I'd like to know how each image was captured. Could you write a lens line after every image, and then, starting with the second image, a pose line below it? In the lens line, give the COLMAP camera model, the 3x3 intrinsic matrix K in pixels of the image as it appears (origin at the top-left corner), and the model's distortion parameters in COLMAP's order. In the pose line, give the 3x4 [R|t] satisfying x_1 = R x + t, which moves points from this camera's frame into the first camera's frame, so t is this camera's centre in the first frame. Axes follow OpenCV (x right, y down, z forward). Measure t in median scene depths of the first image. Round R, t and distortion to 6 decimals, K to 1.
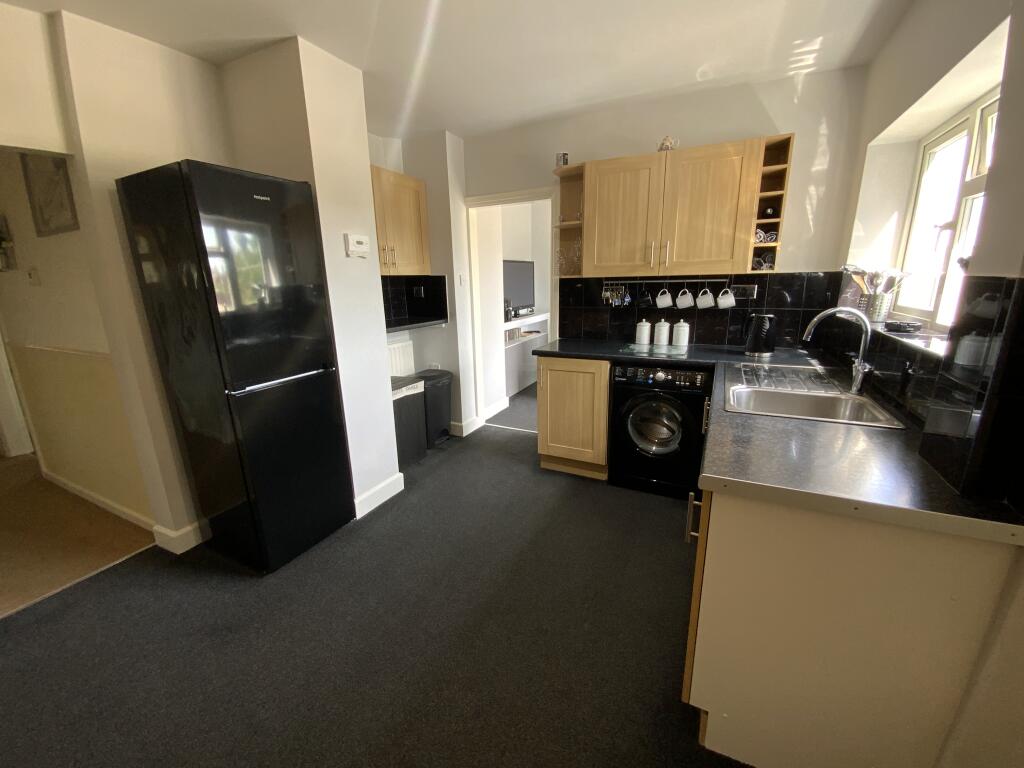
lens RADIAL K [[415.2, 0, 512.0], [0, 415.2, 384.0], [0, 0, 1]] dist [0.032583, -0.019758]
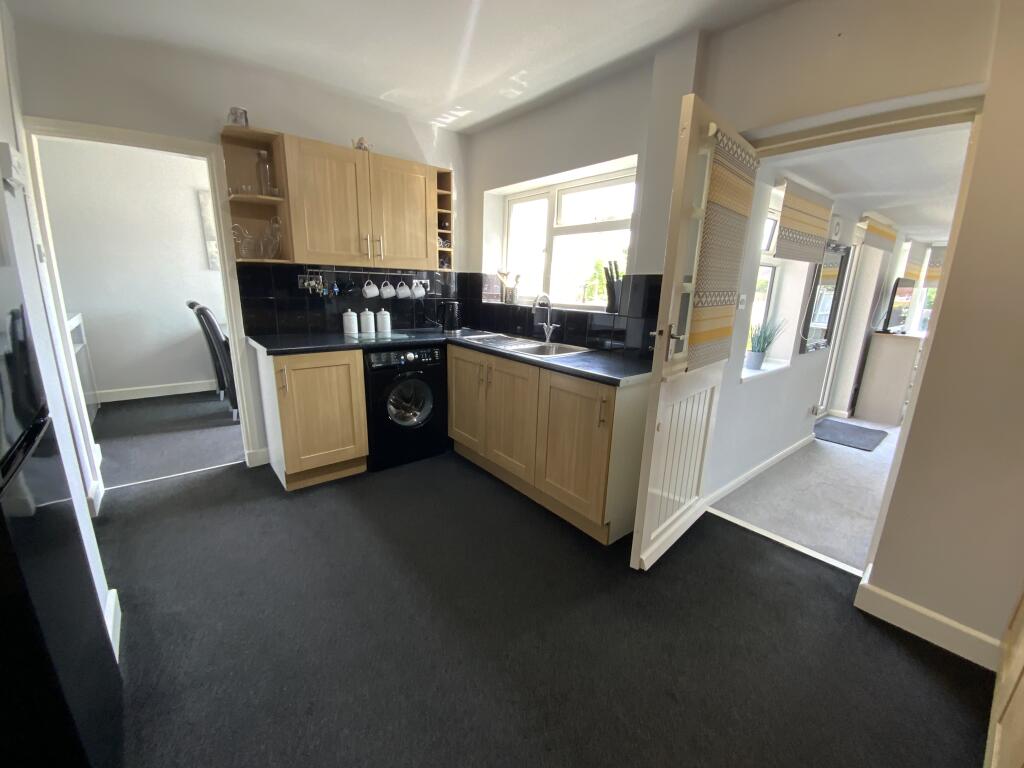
lens RADIAL K [[418.1, 0, 512.0], [0, 418.1, 384.0], [0, 0, 1]] dist [0.026747, -0.020881]
pose [[0.420121, -0.184057, 0.888606, -0.529209], [0.186733, 0.975794, 0.113831, -0.022812], [-0.888048, 0.118109, 0.444321, 0.245035]]
